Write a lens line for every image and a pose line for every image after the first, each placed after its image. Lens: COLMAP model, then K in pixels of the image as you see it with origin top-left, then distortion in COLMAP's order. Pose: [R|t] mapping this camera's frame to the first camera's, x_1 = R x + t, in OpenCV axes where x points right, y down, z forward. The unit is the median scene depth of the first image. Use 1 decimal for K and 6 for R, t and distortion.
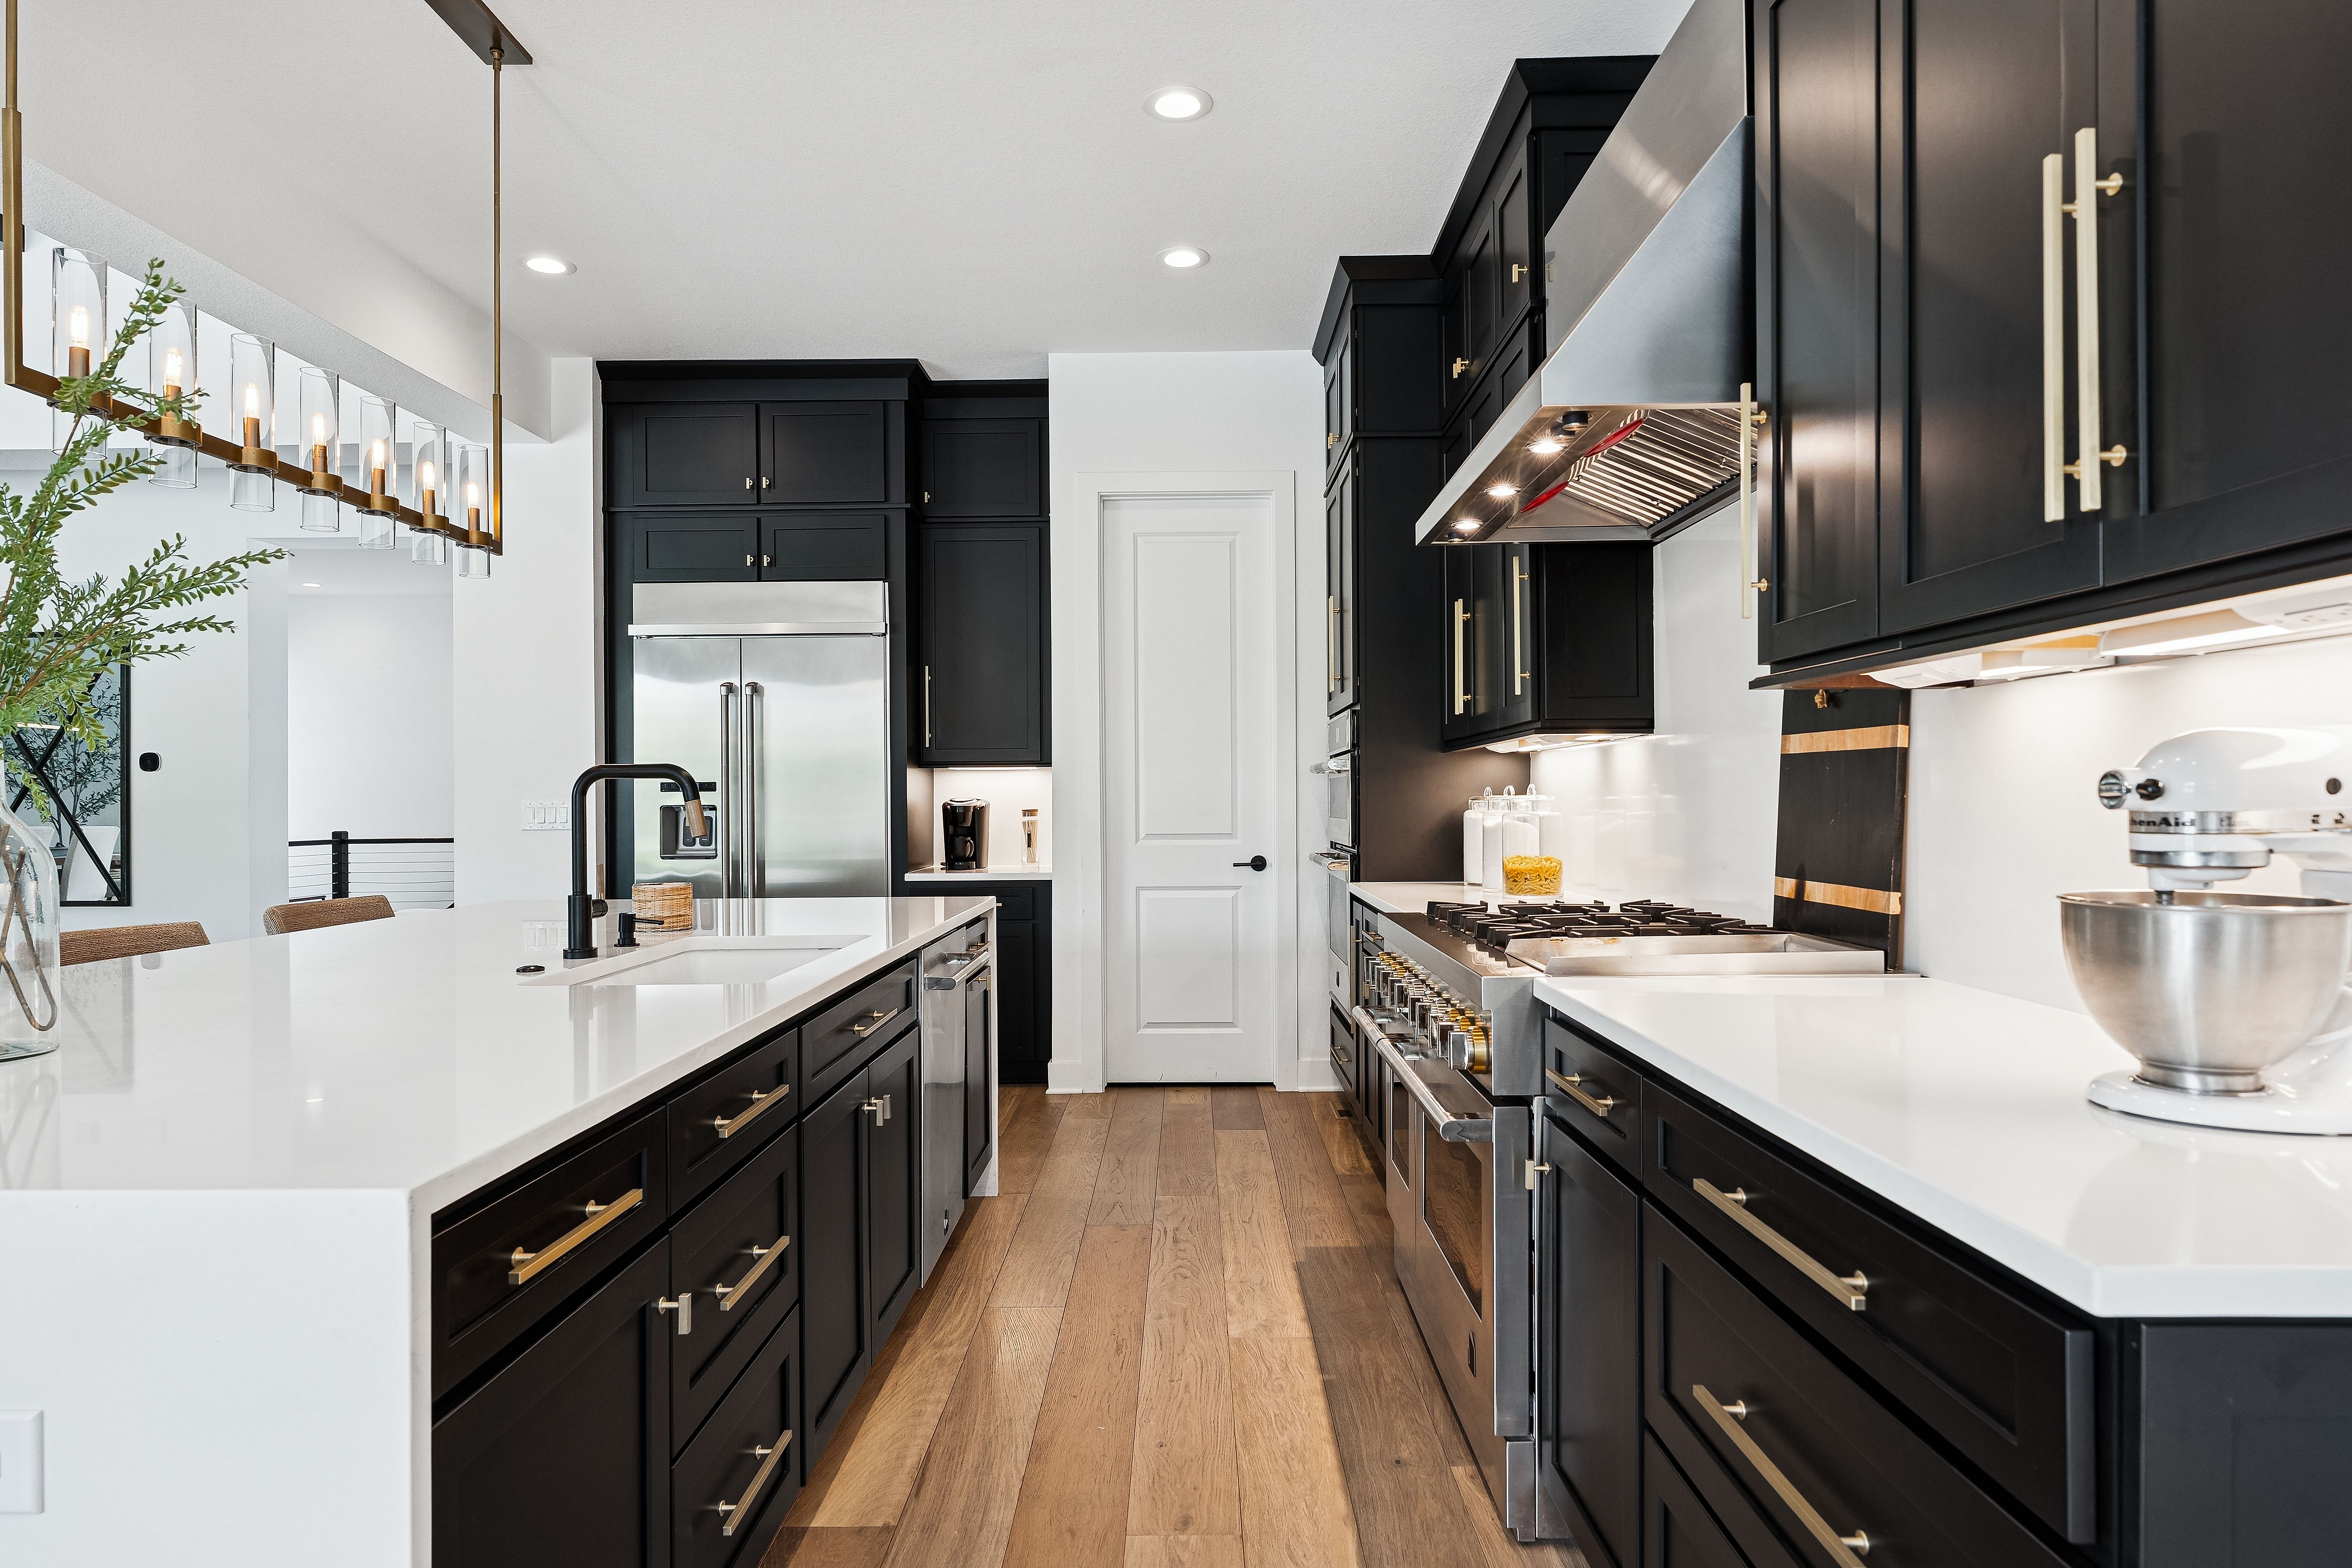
lens RADIAL K [[1365.1, 0, 1177.9], [0, 1365.1, 792.6], [0, 0, 1]] dist [0.000757, 0.000273]
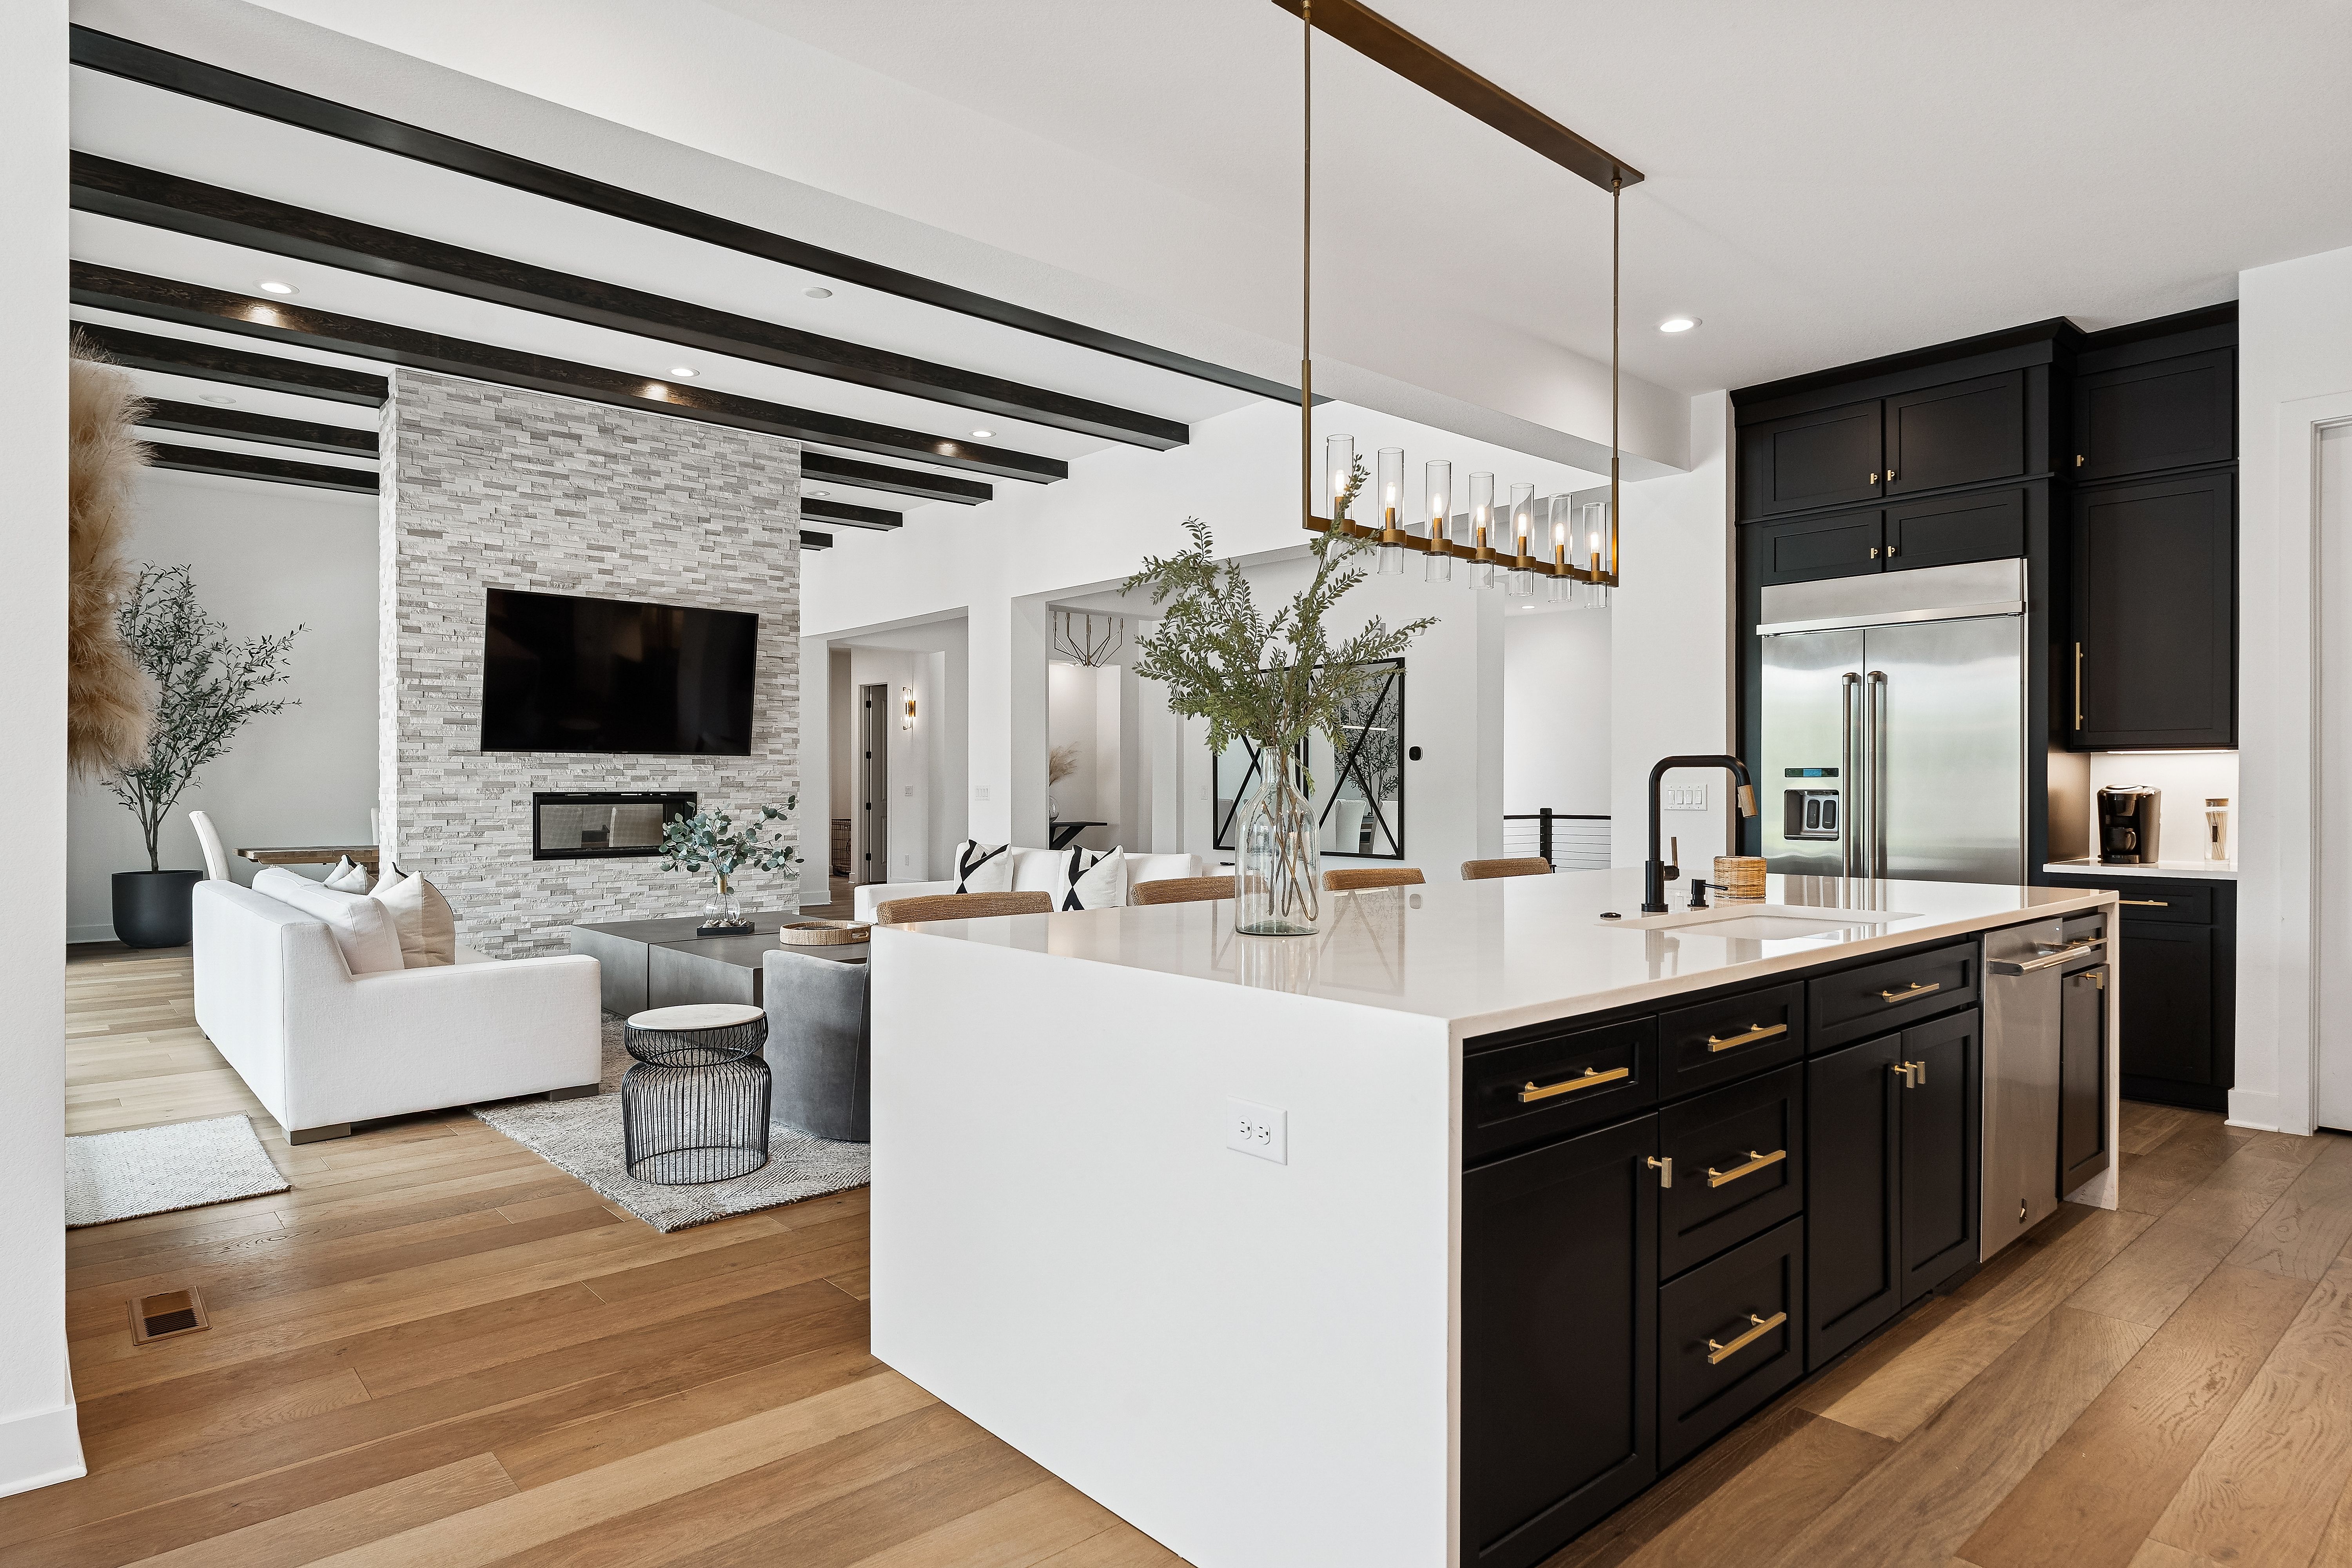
lens RADIAL K [[1344.0, 0, 1176.0], [0, 1344.0, 784.0], [0, 0, 1]] dist [0.041632, 0.000238]
pose [[0.666120, 0.006825, -0.745814, 0.116276], [-0.002308, 0.999972, 0.007088, -0.001748], [0.745841, -0.003000, 0.666117, -0.089750]]
